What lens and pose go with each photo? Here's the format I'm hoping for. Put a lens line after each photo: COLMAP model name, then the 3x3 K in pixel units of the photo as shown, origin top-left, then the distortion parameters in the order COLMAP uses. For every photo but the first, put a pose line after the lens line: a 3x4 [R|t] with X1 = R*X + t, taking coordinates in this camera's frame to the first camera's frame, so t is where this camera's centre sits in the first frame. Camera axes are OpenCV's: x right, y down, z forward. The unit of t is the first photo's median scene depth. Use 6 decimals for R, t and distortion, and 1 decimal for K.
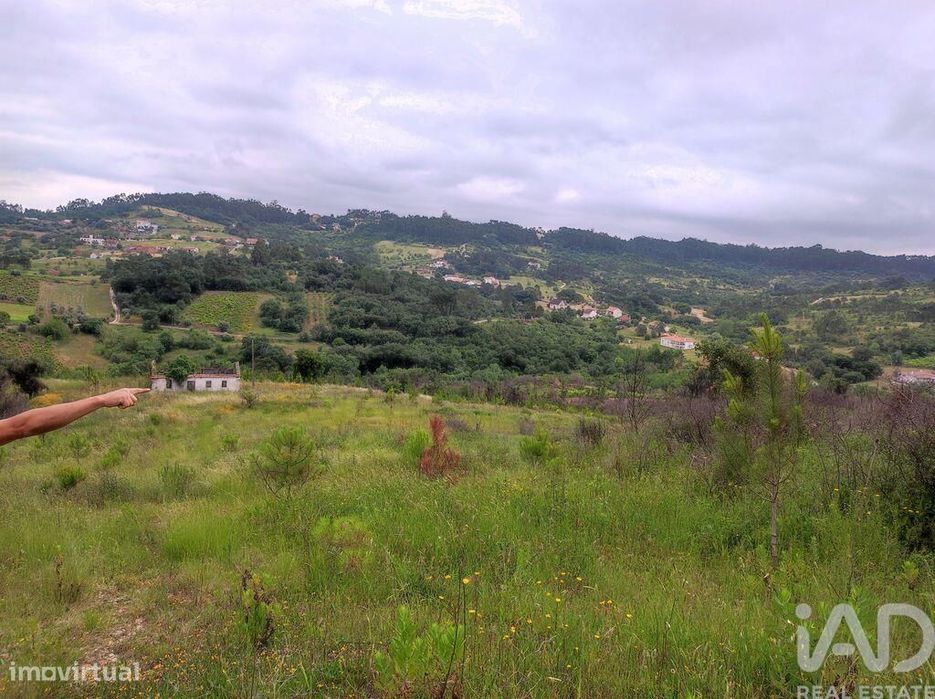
lens RADIAL K [[682.3, 0, 468.5], [0, 682.3, 345.4], [0, 0, 1]] dist [0.050518, -0.039320]
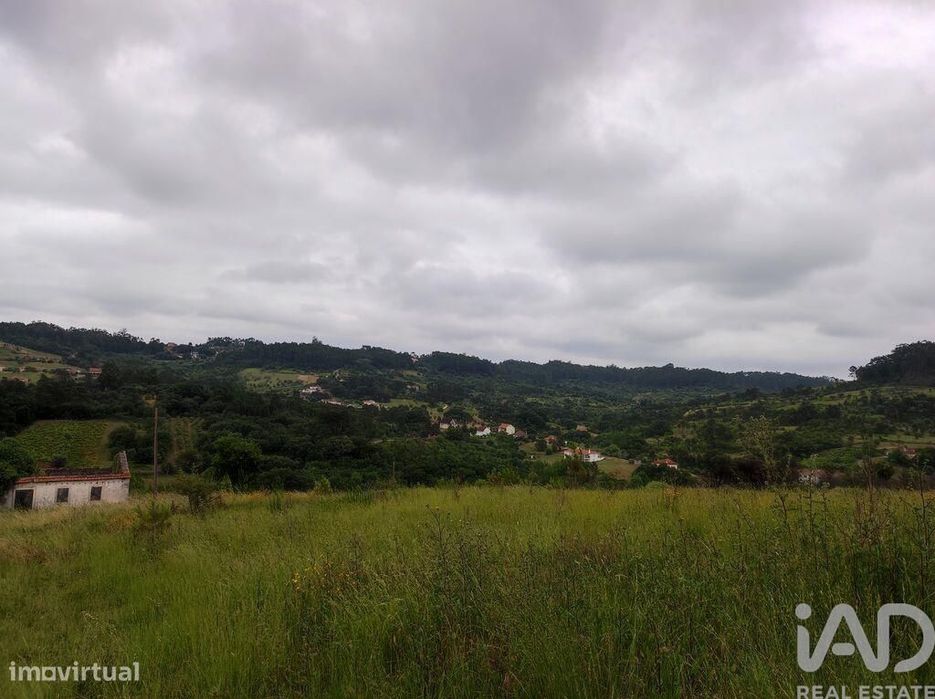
lens RADIAL K [[682.3, 0, 468.5], [0, 682.3, 345.4], [0, 0, 1]] dist [0.050518, -0.039320]
pose [[0.980140, -0.019759, 0.197322, -0.027883], [0.056611, 0.981497, -0.182916, 0.008729], [-0.190057, 0.190453, 0.963123, 0.065658]]
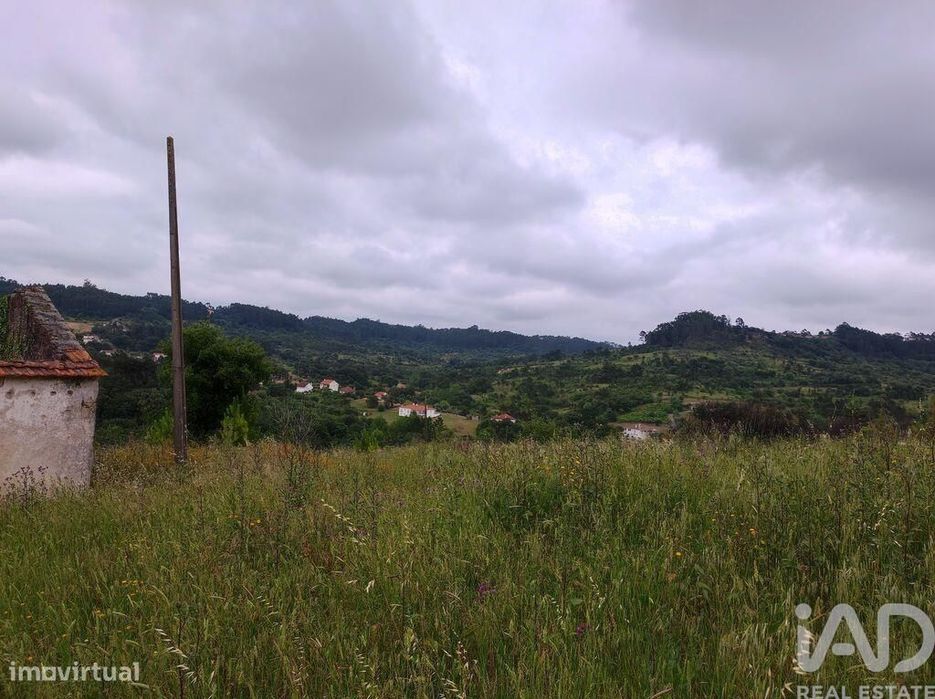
lens RADIAL K [[681.4, 0, 468.2], [0, 681.4, 345.1], [0, 0, 1]] dist [0.057008, -0.049067]
pose [[0.881316, -0.007280, 0.472471, -0.050667], [0.066458, 0.991853, -0.108683, 0.008822], [-0.467830, 0.127183, 0.874619, 0.130487]]
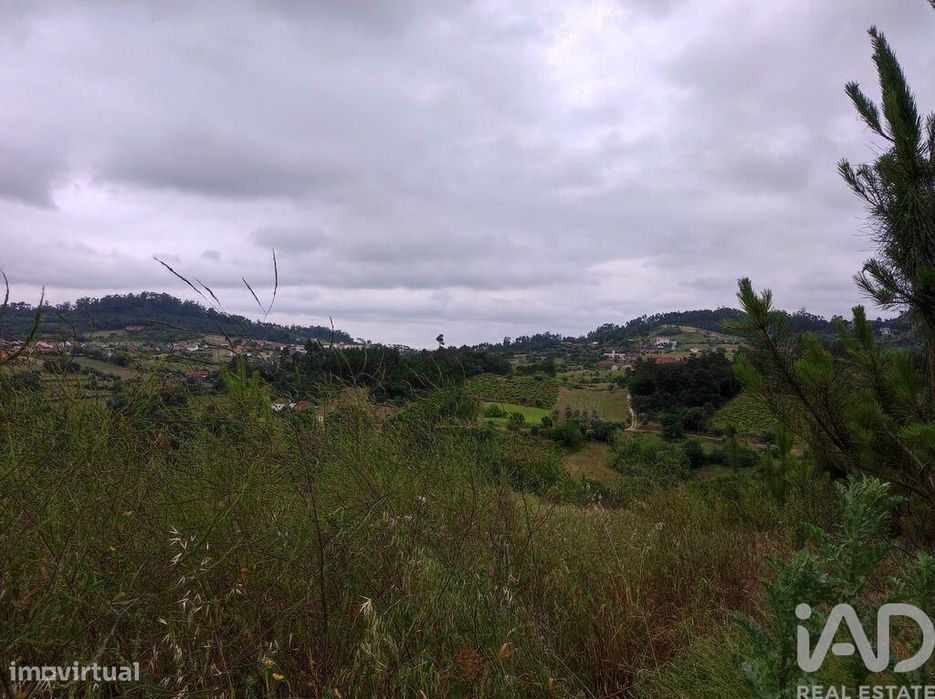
lens RADIAL K [[682.3, 0, 468.5], [0, 682.3, 345.4], [0, 0, 1]] dist [0.050518, -0.039320]
pose [[0.756544, -0.066944, -0.650507, -0.074846], [-0.054338, 0.984871, -0.164549, 0.007959], [0.651681, 0.159836, 0.741461, 0.155500]]
